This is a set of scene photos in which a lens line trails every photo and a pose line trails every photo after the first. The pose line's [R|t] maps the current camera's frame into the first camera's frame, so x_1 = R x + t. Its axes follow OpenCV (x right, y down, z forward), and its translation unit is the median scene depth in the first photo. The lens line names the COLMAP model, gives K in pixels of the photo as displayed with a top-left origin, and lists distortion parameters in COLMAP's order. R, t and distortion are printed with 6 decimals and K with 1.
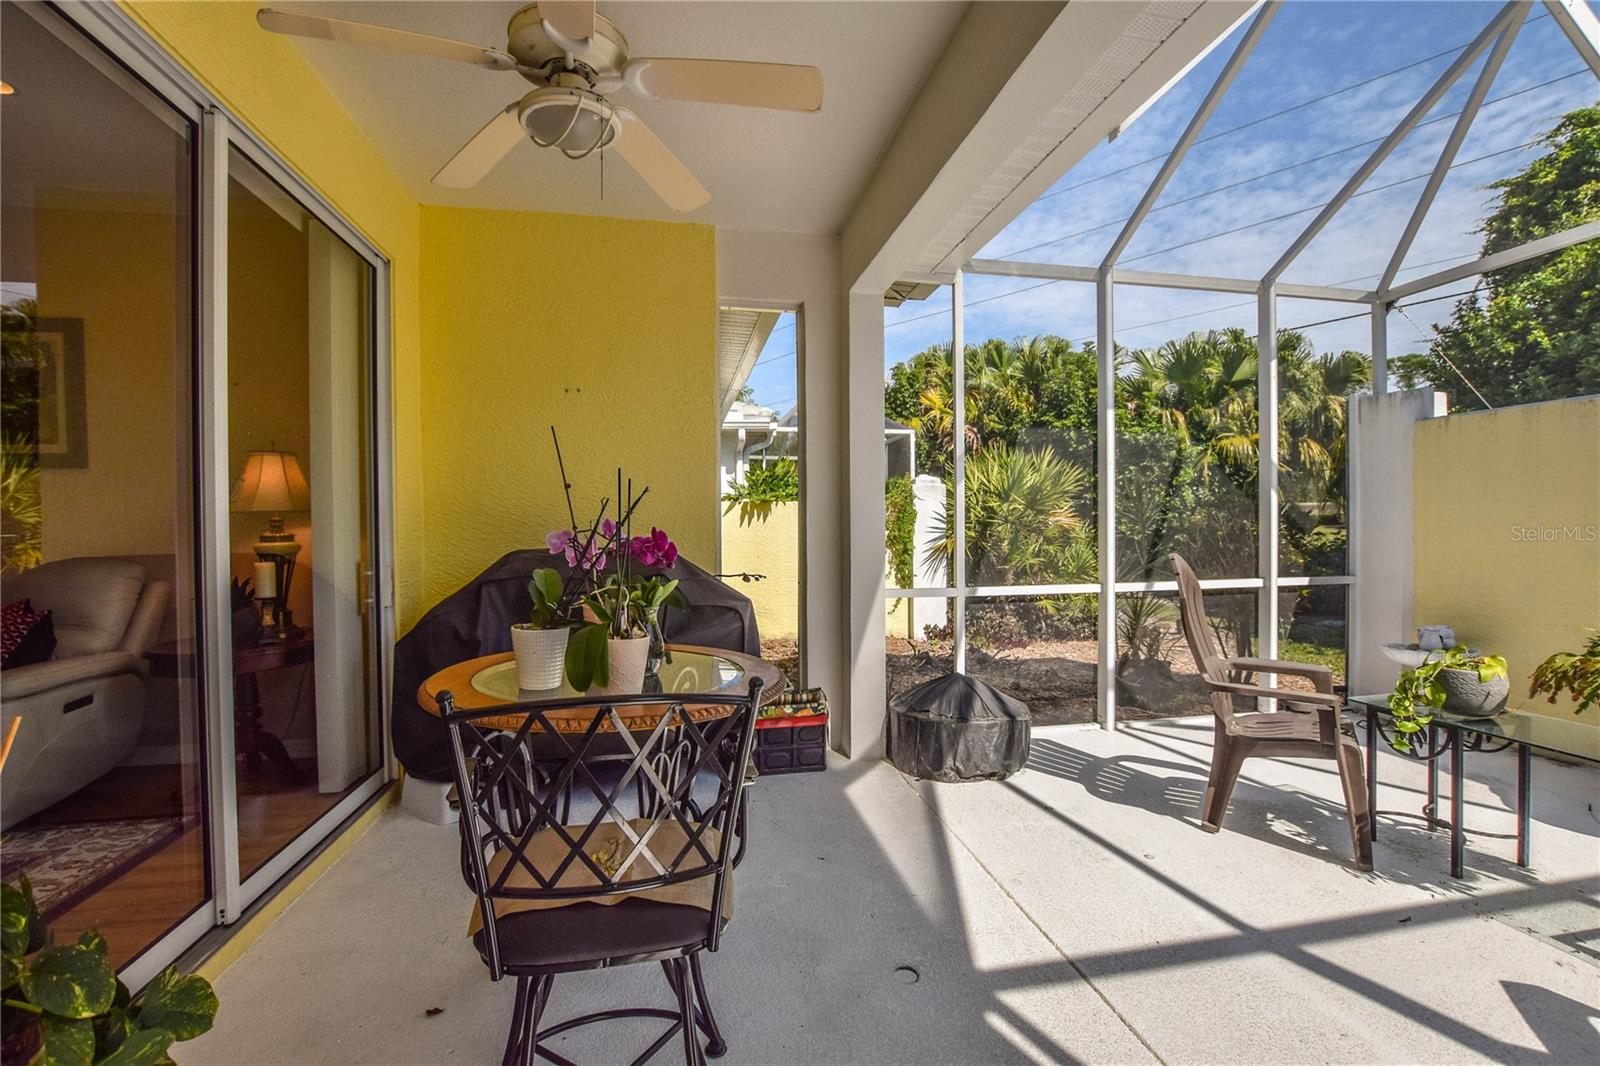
lens RADIAL K [[707.3, 0, 807.3], [0, 707.3, 532.6], [0, 0, 1]] dist [-0.034020, 0.006811]
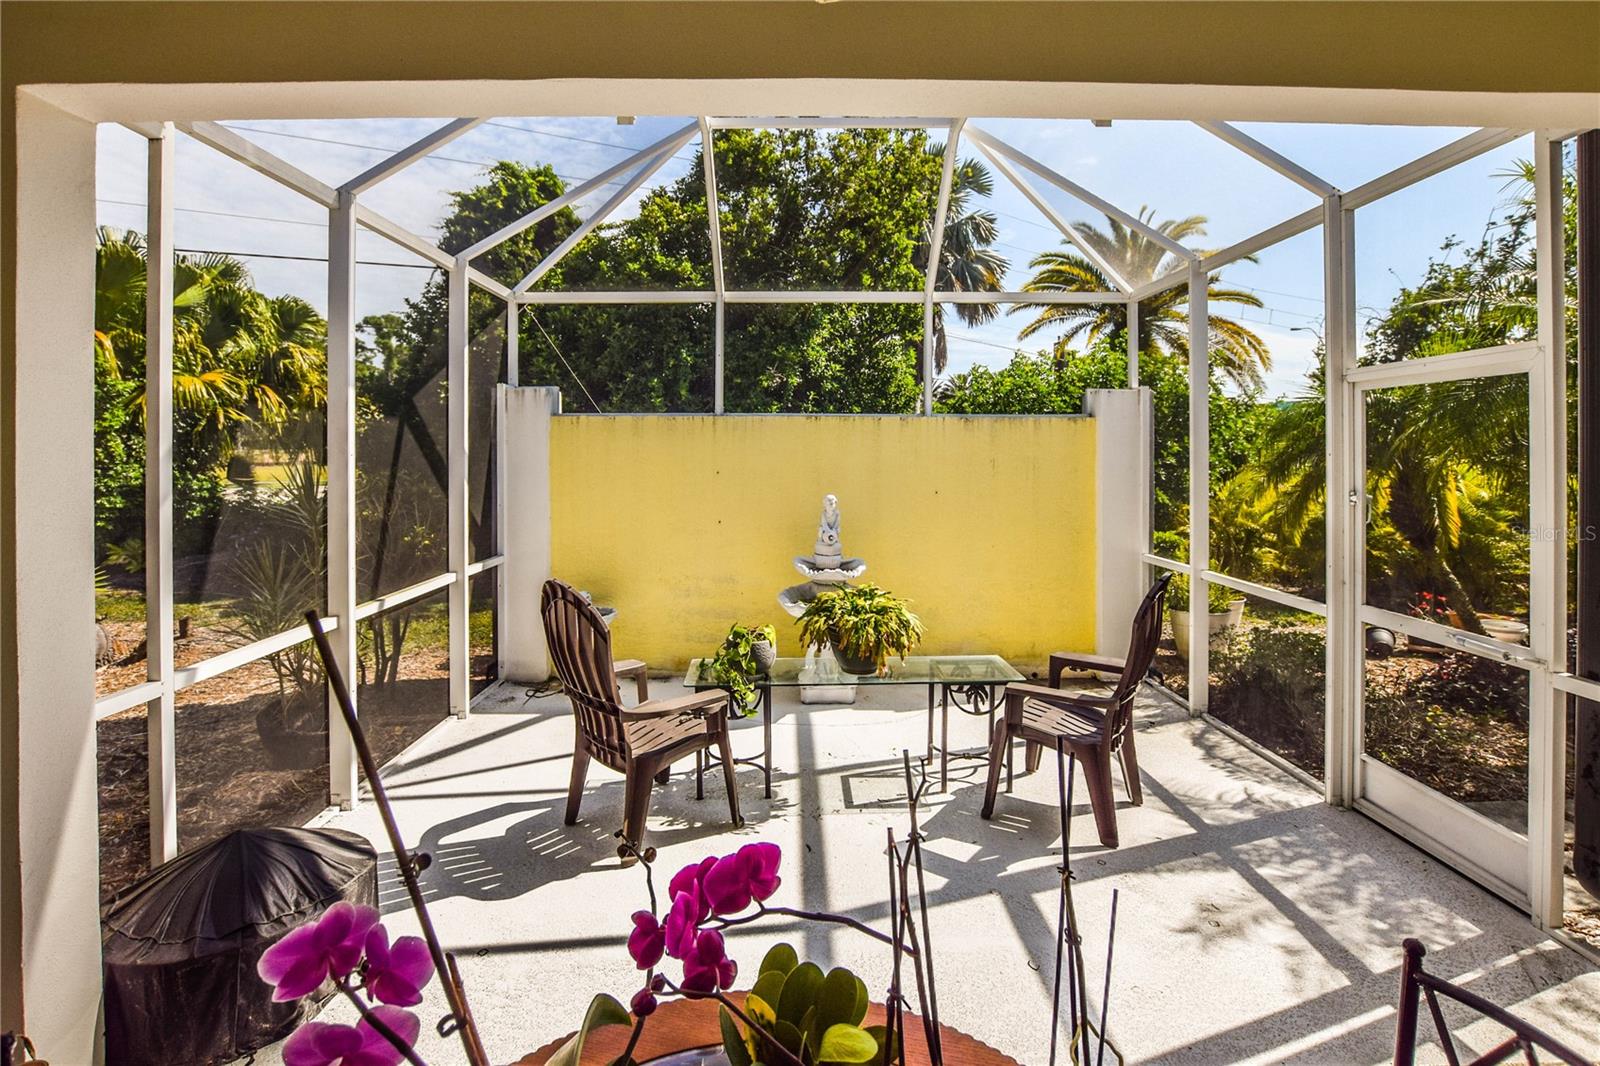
lens RADIAL K [[738.9, 0, 800.5], [0, 738.9, 452.4], [0, 0, 1]] dist [-0.001465, -0.000102]
pose [[0.188443, 0.006689, 0.982061, -0.301477], [0.011265, 0.999896, -0.008973, -0.101605], [-0.982020, 0.012754, 0.188348, 0.440180]]
